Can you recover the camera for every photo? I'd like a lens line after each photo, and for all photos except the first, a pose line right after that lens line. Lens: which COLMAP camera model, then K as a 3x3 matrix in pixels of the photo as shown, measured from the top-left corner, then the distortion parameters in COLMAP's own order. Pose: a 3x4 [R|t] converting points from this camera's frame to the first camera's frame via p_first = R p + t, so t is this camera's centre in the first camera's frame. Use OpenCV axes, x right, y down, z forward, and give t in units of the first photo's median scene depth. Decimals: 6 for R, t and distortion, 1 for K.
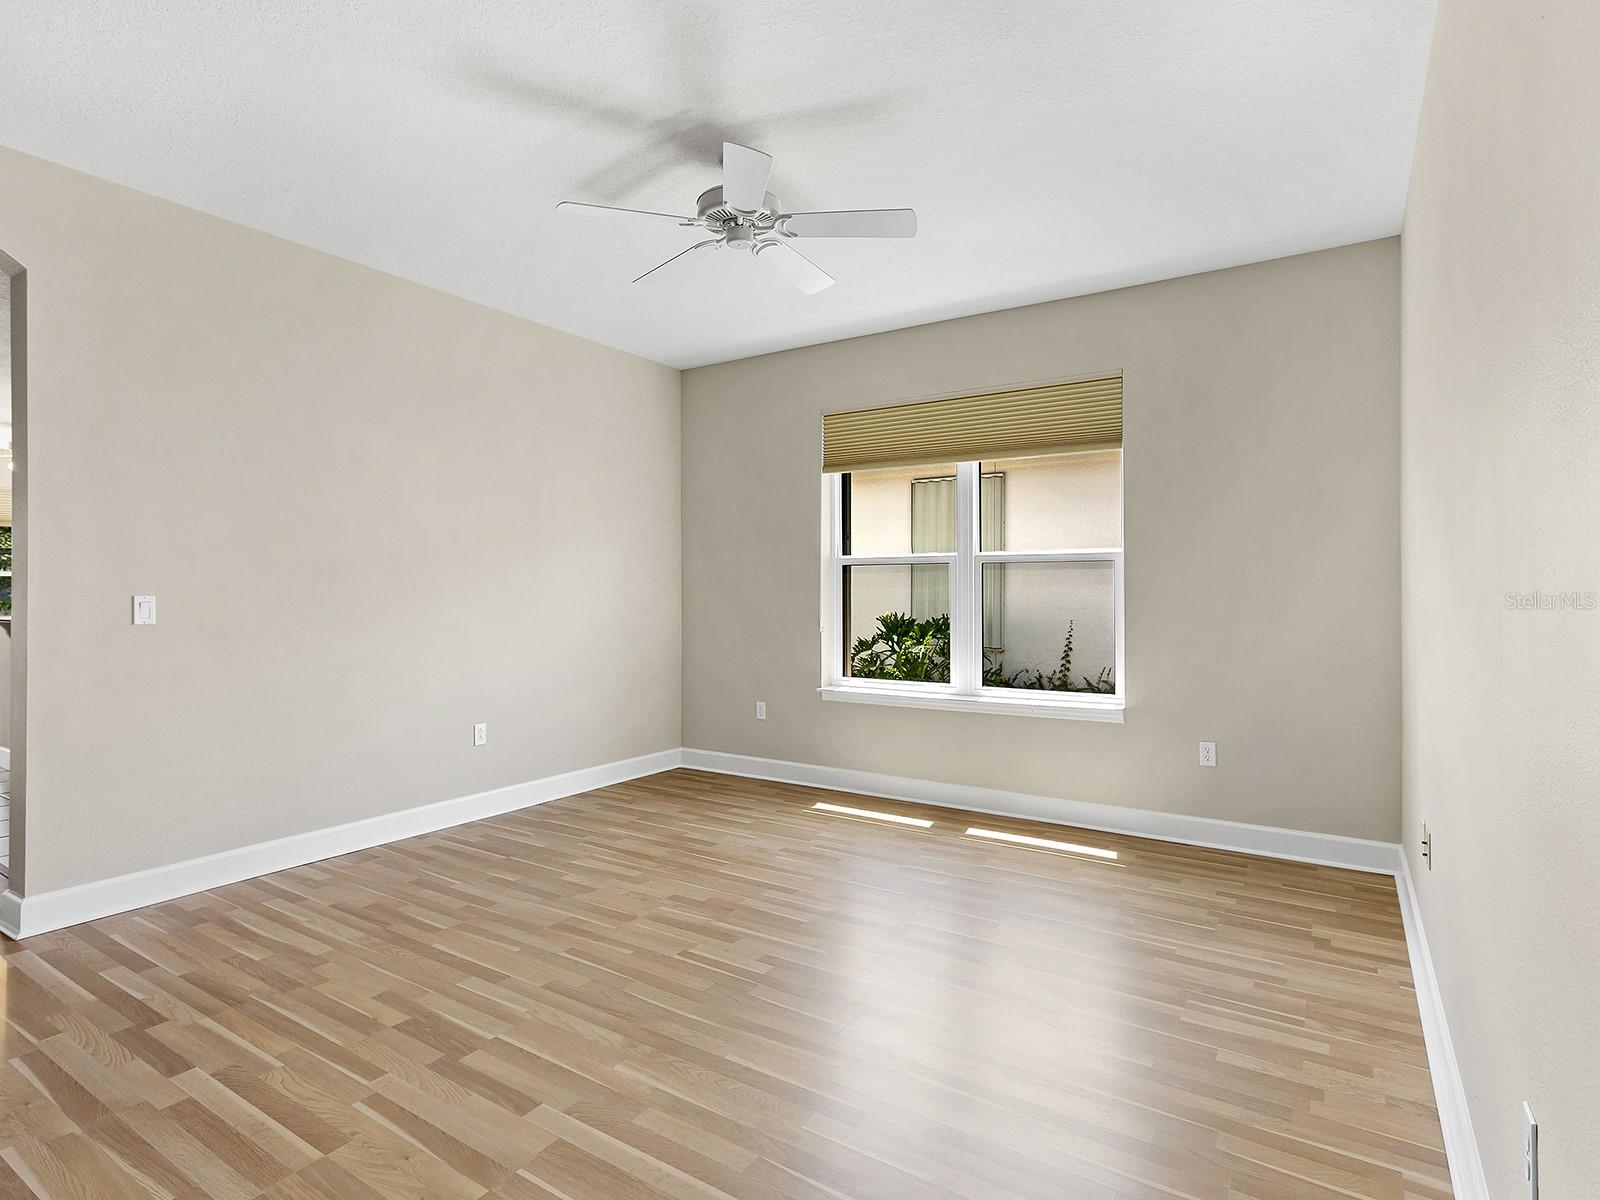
lens RADIAL K [[837.5, 0, 793.9], [0, 837.5, 593.4], [0, 0, 1]] dist [-0.002424, 0.003747]
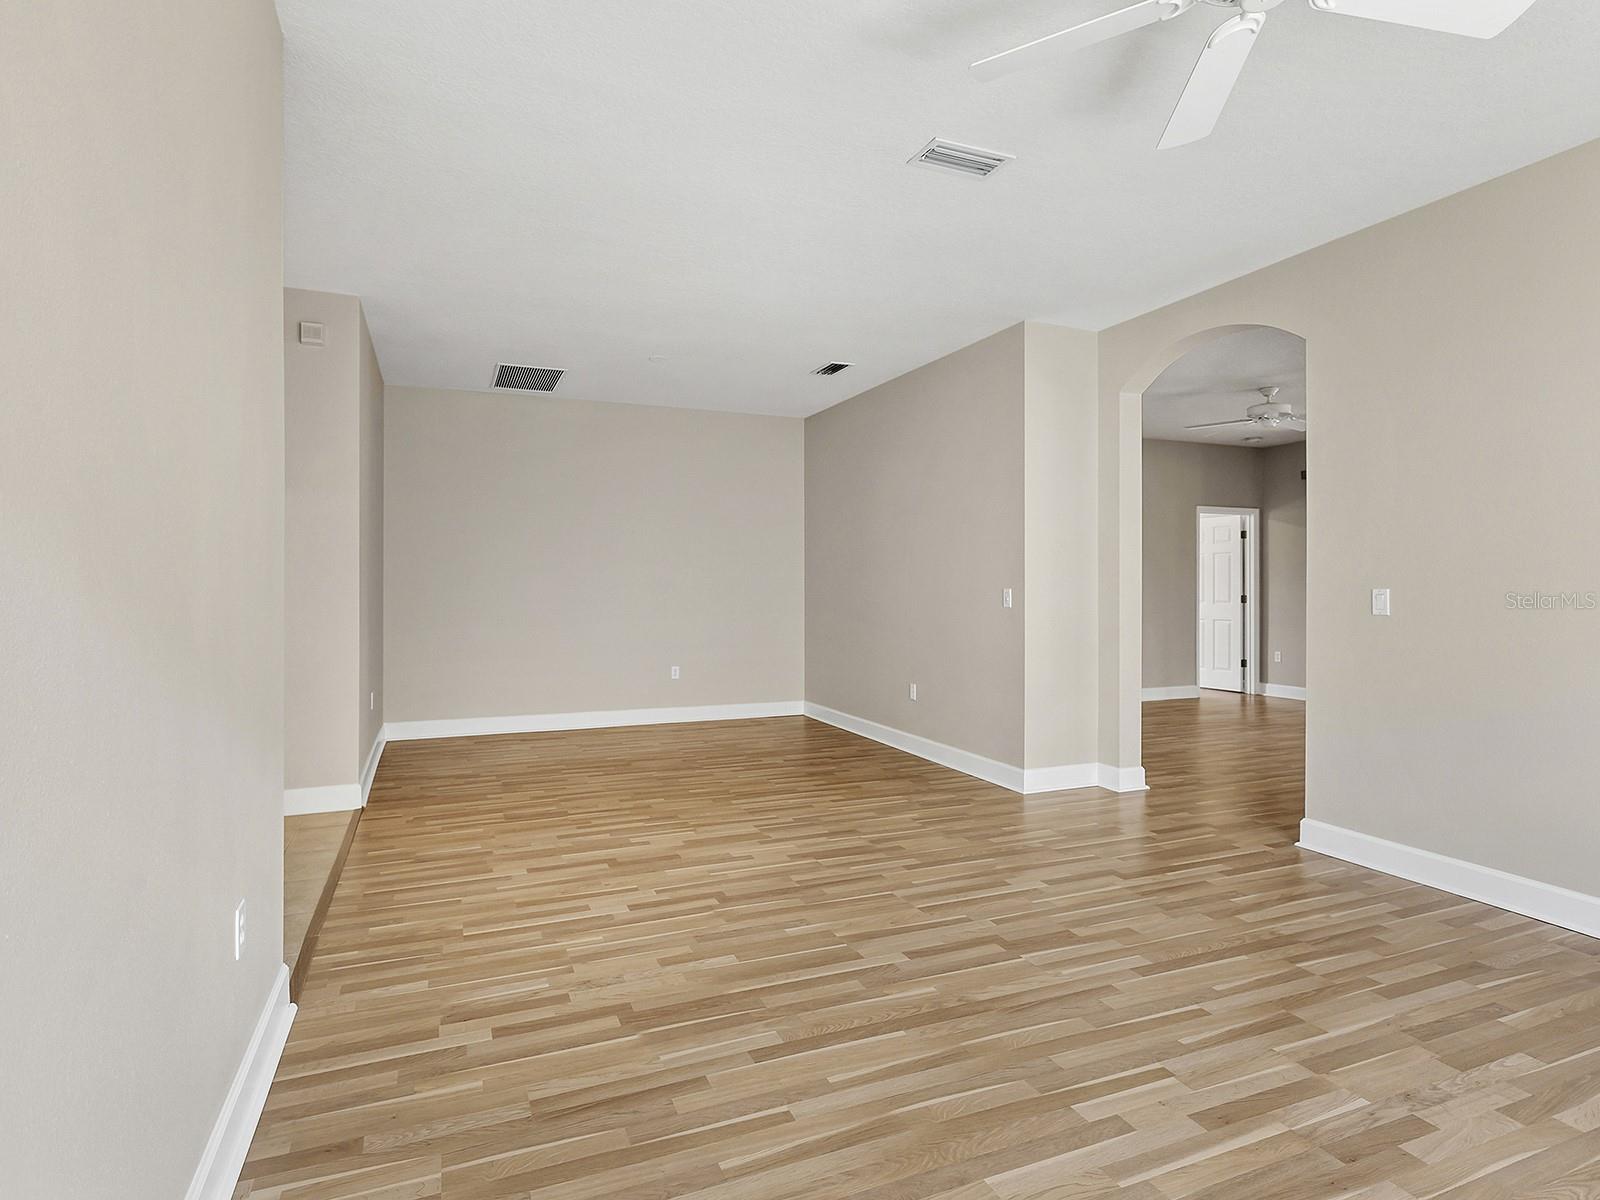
lens RADIAL K [[837.5, 0, 791.6], [0, 837.5, 593.9], [0, 0, 1]] dist [-0.002424, 0.003747]
pose [[-0.550585, 0.010781, -0.834709, 0.569663], [-0.004468, 0.999864, 0.015862, -0.004393], [0.834767, 0.012463, -0.550462, 0.963632]]
